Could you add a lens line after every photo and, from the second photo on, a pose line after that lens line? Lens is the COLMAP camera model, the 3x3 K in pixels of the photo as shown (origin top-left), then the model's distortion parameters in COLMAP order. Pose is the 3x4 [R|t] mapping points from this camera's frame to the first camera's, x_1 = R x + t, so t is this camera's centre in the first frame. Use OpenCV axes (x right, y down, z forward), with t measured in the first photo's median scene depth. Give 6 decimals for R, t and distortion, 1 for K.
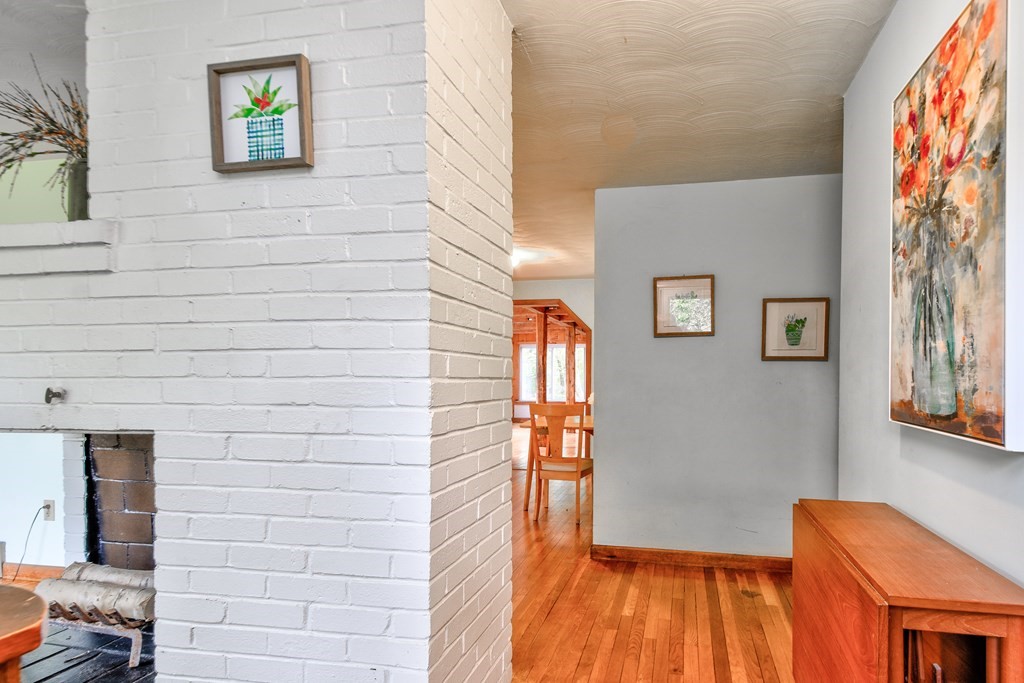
lens RADIAL K [[552.2, 0, 489.1], [0, 552.2, 379.5], [0, 0, 1]] dist [0.067637, -0.036269]
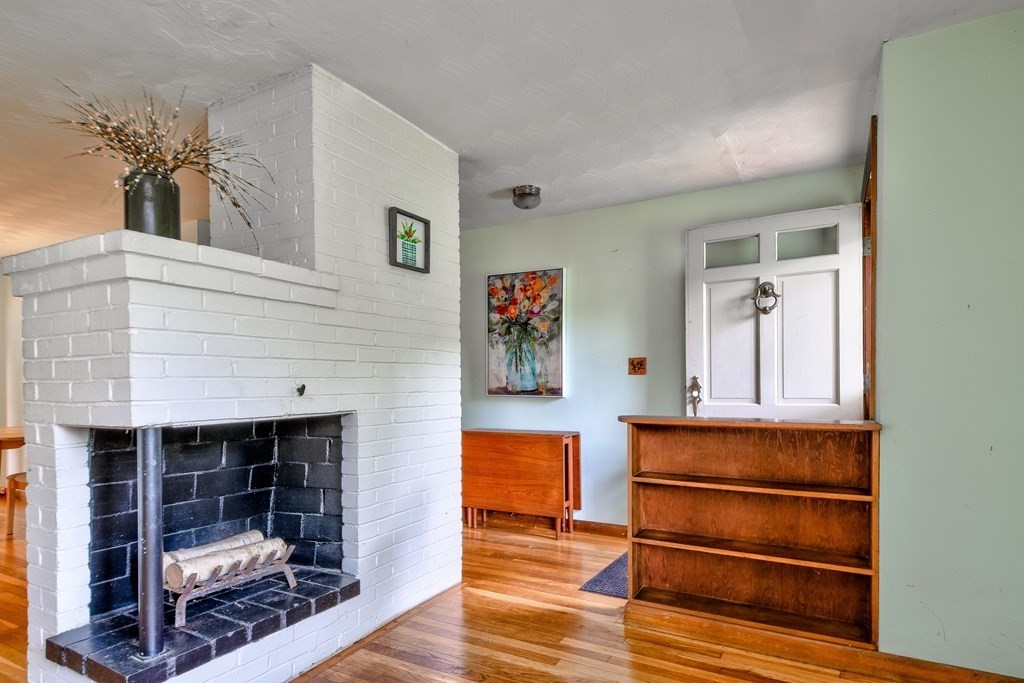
lens RADIAL K [[552.2, 0, 489.1], [0, 552.2, 379.5], [0, 0, 1]] dist [0.067637, -0.036269]
pose [[0.370842, 0.001547, 0.928695, -2.064833], [0.007943, 0.999957, -0.004838, 0.014306], [-0.928662, 0.009171, 0.370814, 0.049344]]
